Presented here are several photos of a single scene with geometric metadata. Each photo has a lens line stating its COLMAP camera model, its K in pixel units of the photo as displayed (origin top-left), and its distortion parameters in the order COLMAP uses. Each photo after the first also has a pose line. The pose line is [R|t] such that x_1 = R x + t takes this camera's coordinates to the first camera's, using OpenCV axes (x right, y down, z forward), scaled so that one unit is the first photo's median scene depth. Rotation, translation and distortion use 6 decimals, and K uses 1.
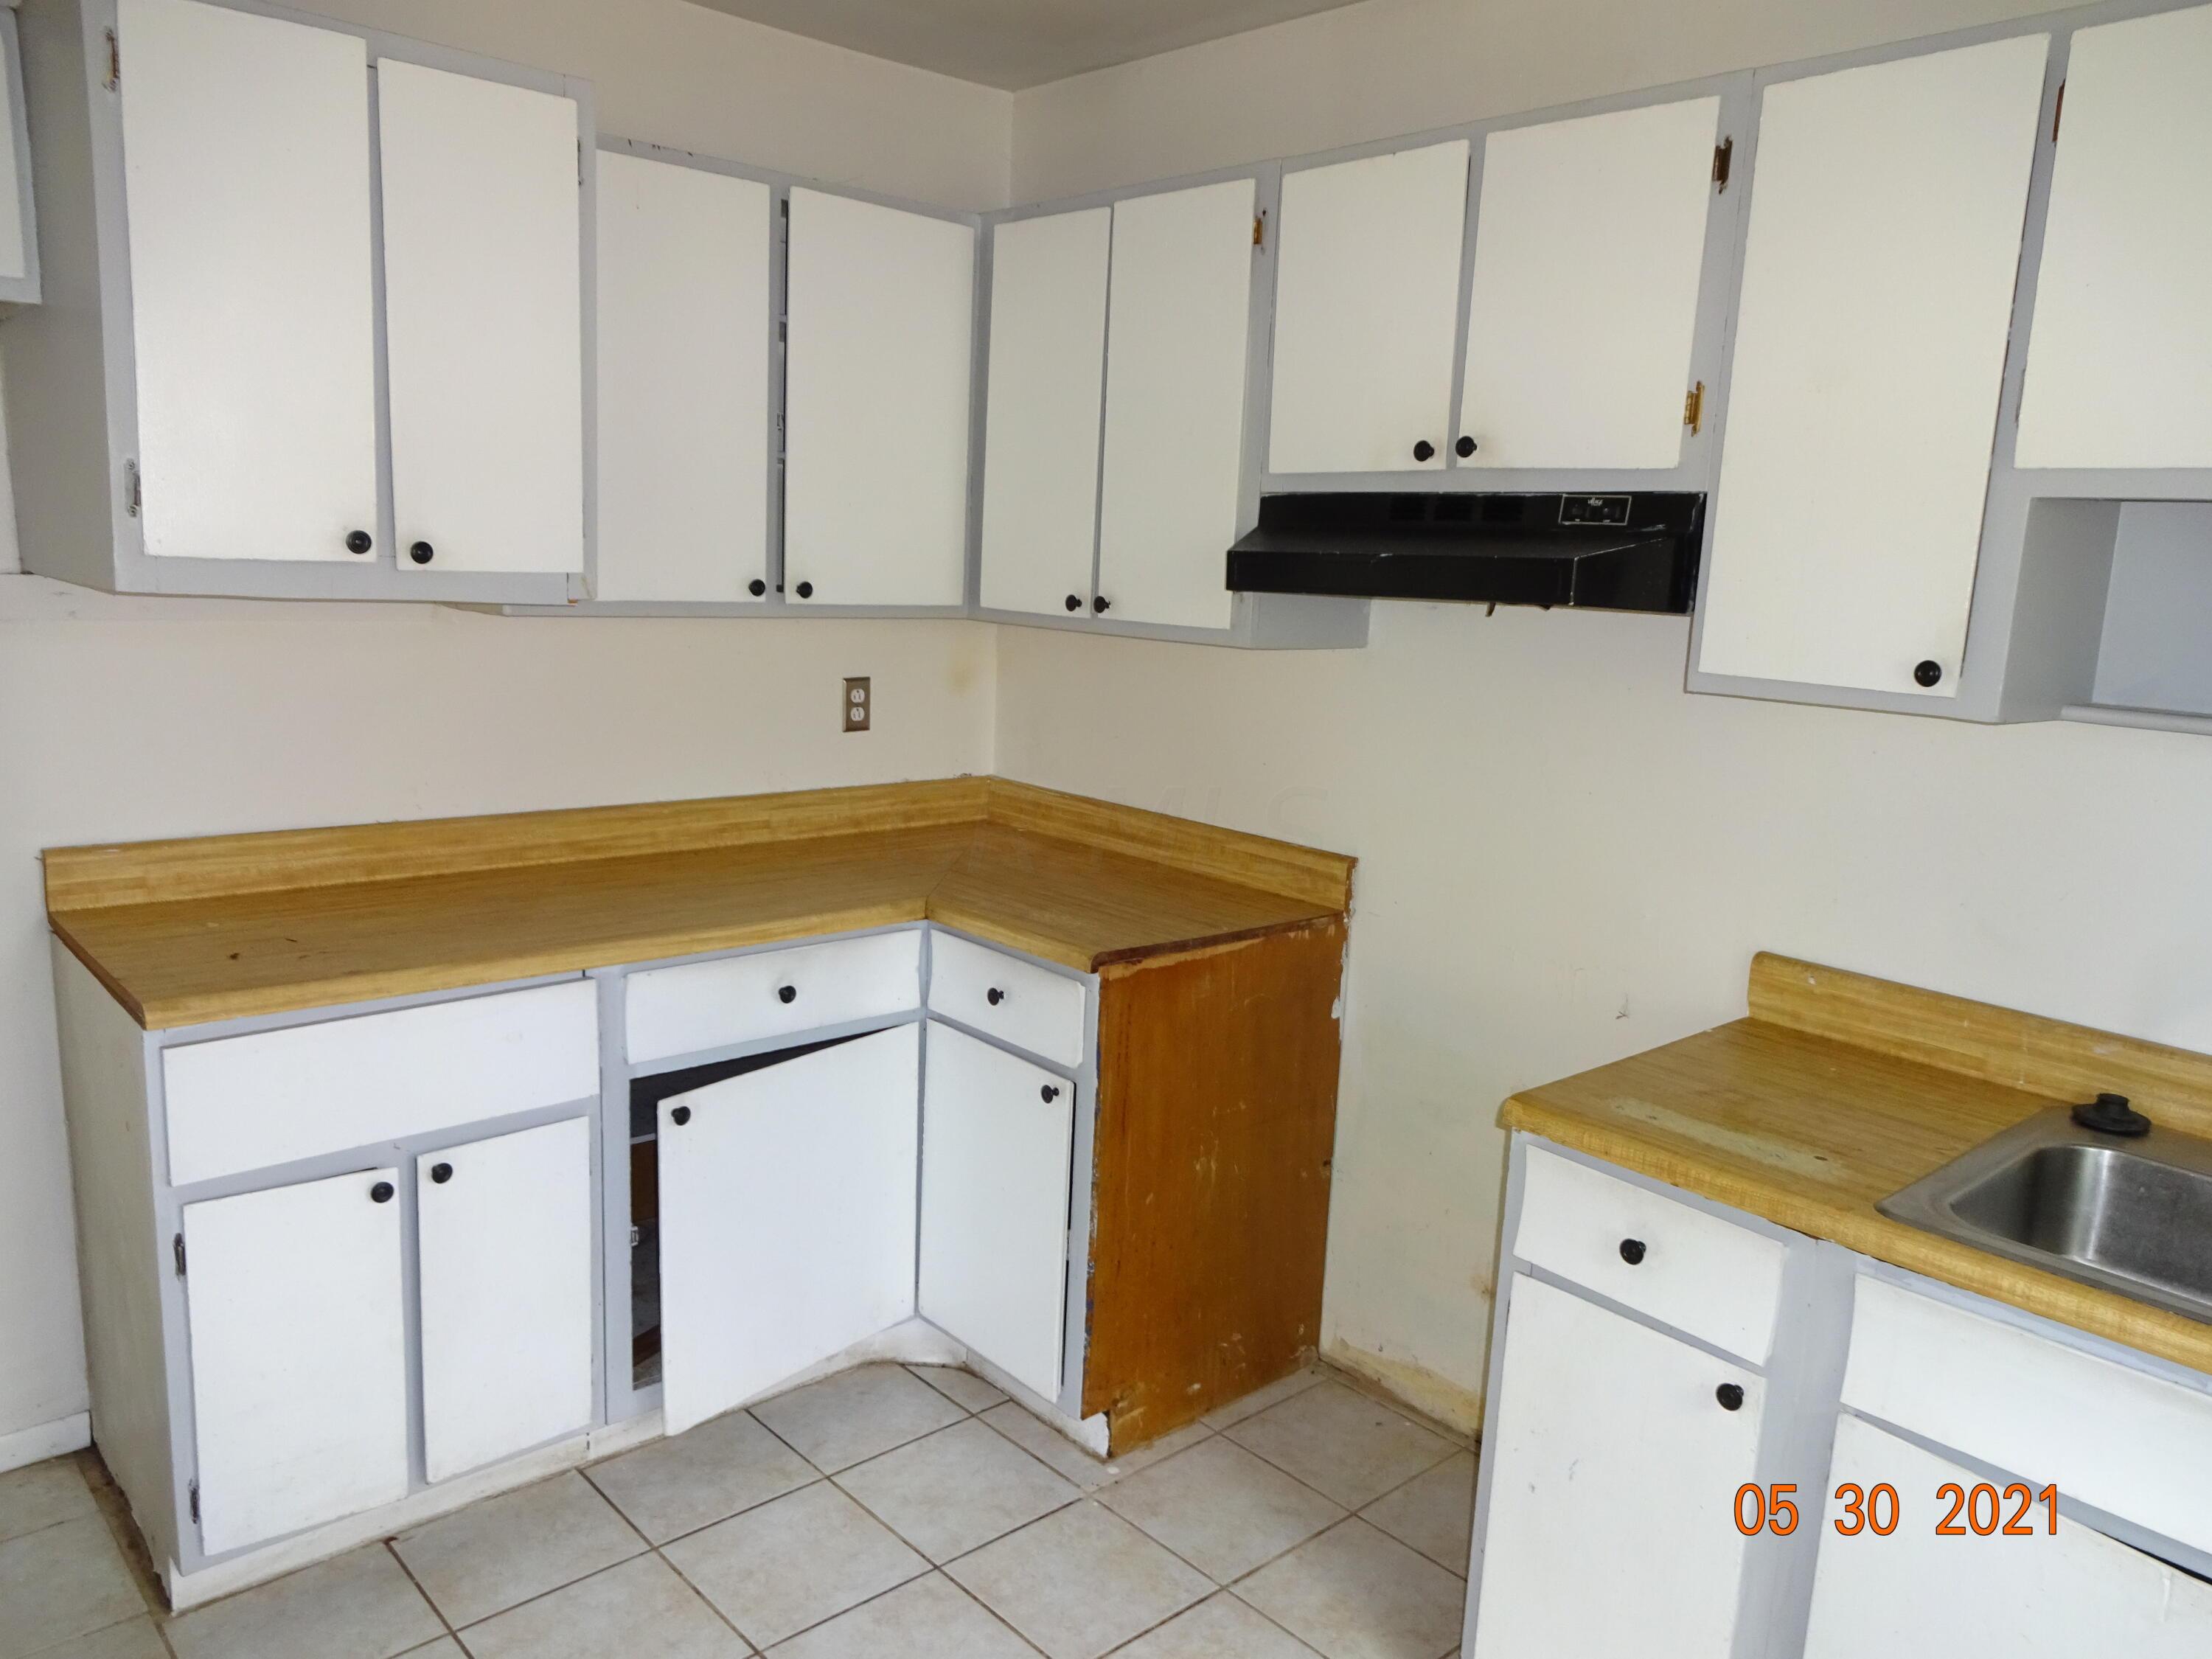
lens RADIAL K [[1642.4, 0, 1110.8], [0, 1642.4, 830.4], [0, 0, 1]] dist [-0.010891, 0.013268]
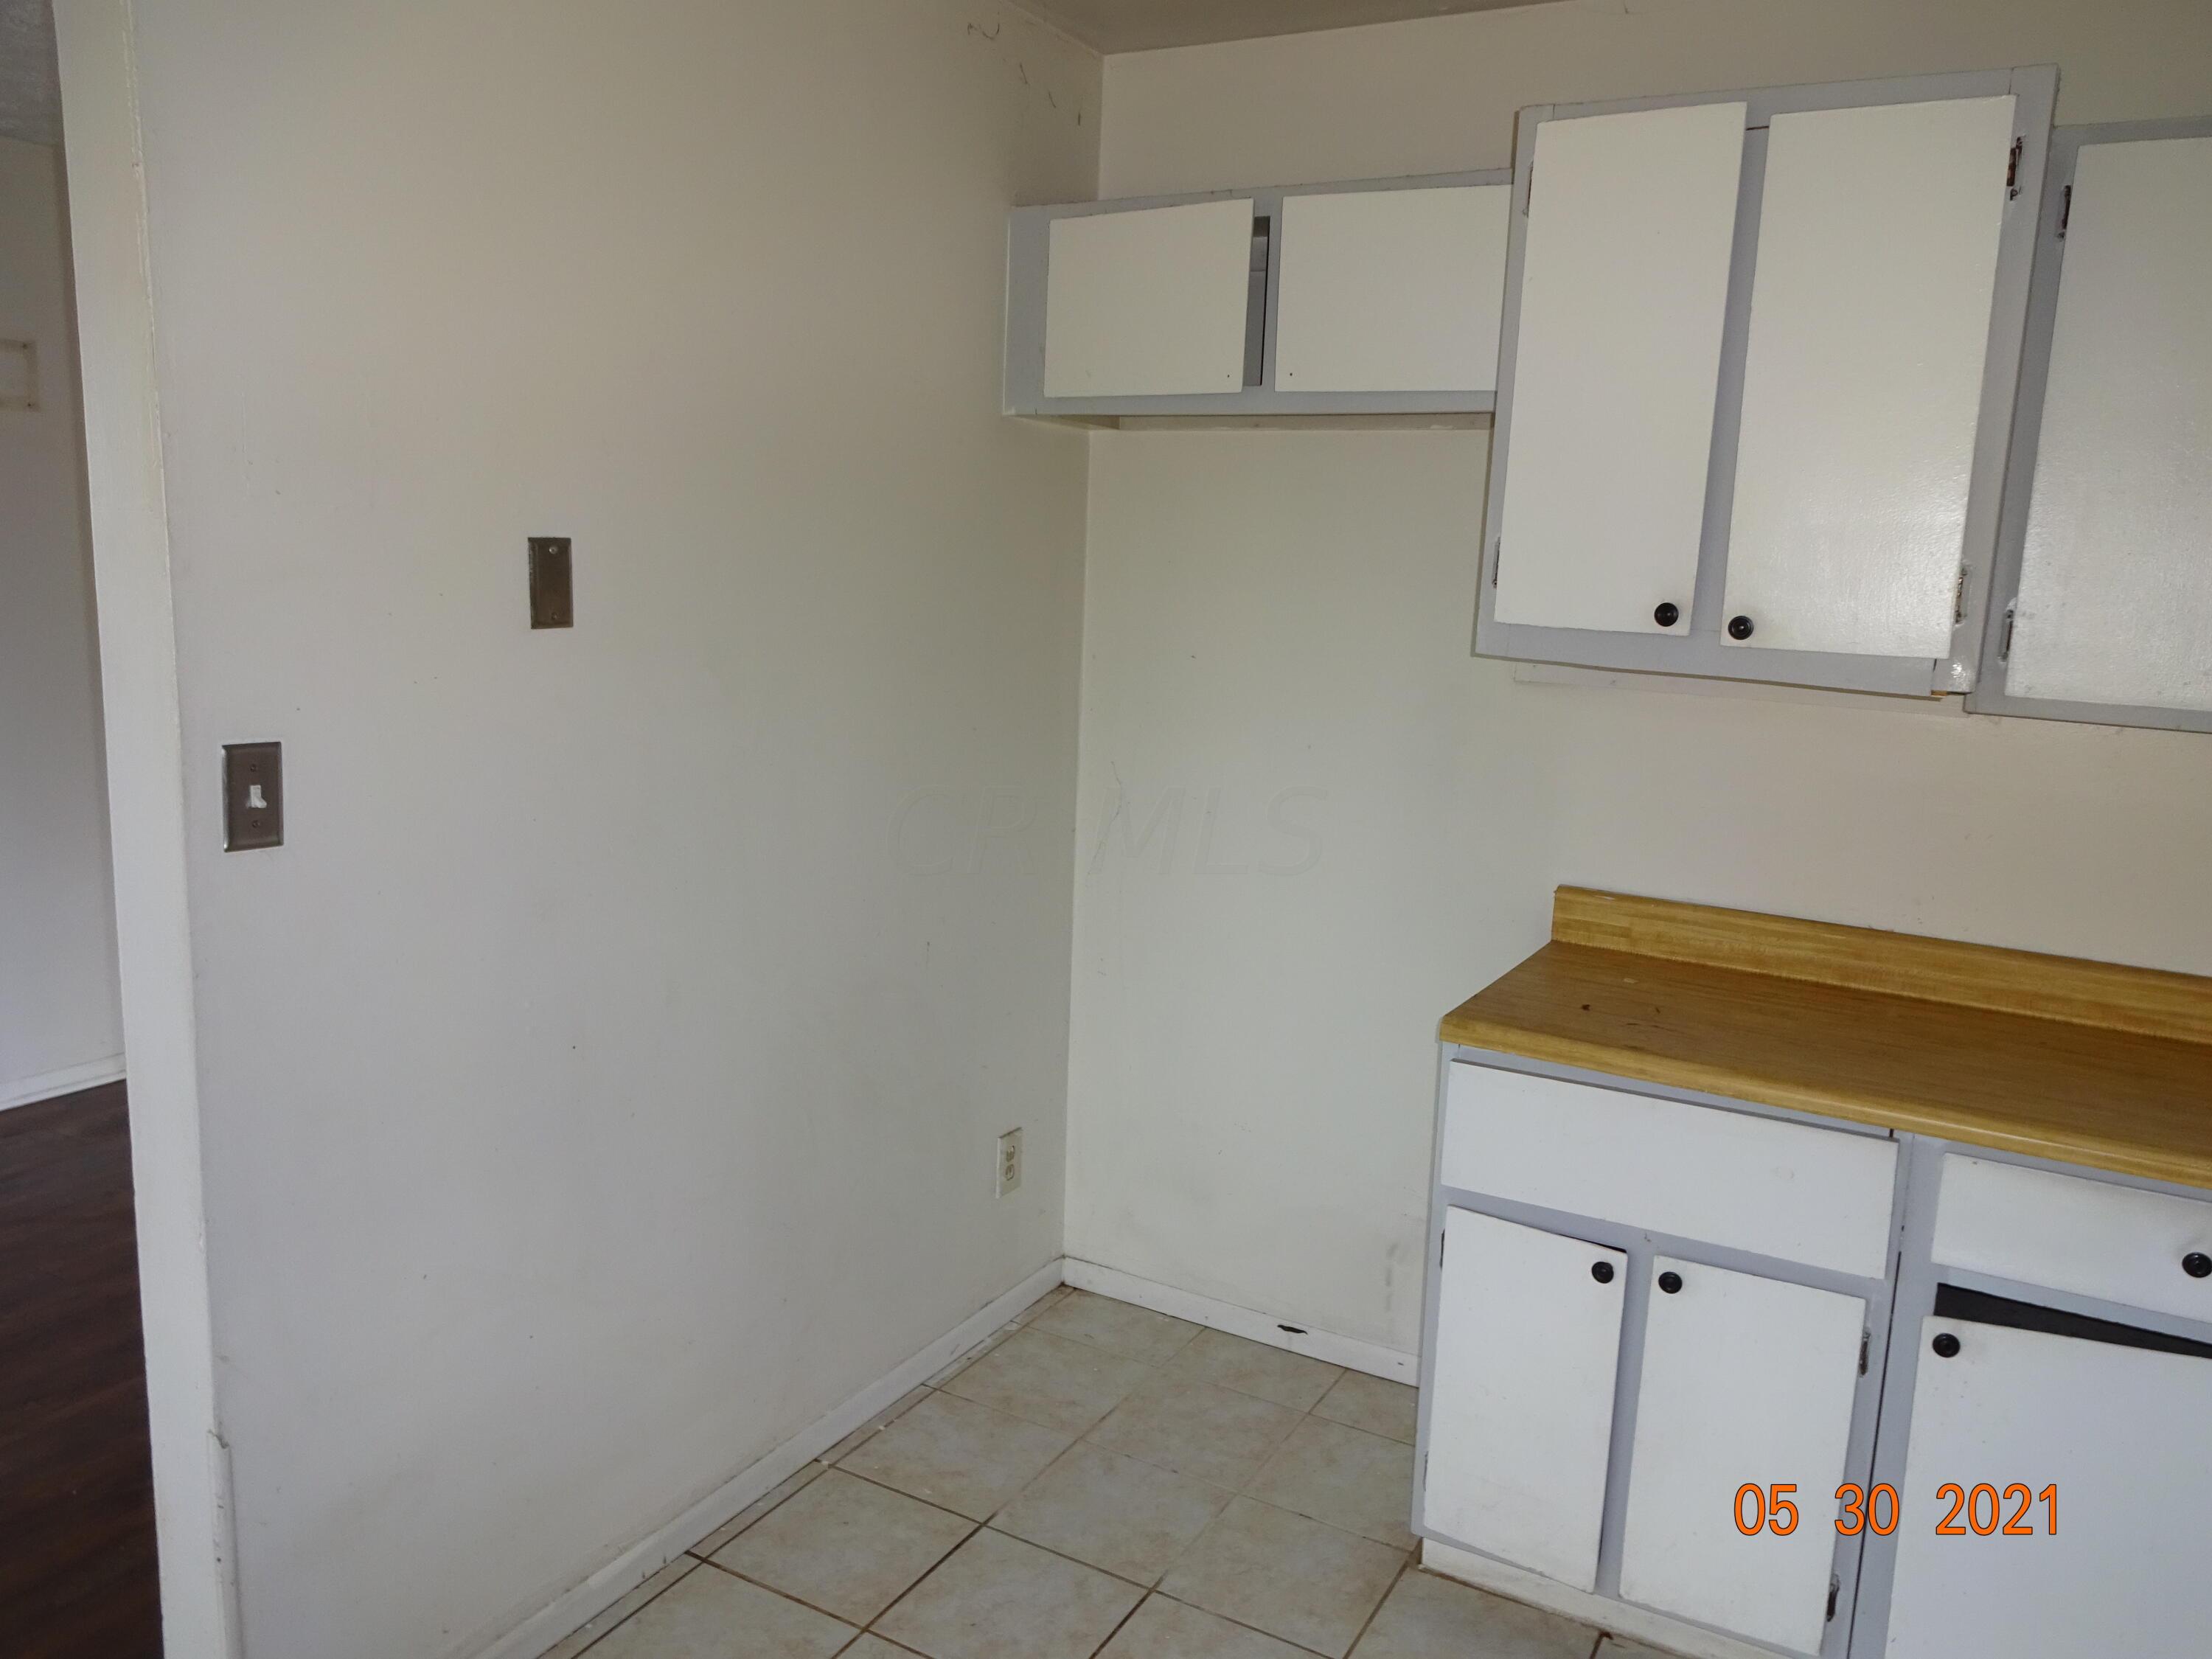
lens RADIAL K [[1642.4, 0, 1112.7], [0, 1642.4, 829.9], [0, 0, 1]] dist [-0.010891, 0.013268]
pose [[0.324002, 0.131421, -0.936884, 0.303924], [-0.198110, 0.977773, 0.068644, -0.041683], [0.925081, 0.163365, 0.342836, 0.307648]]
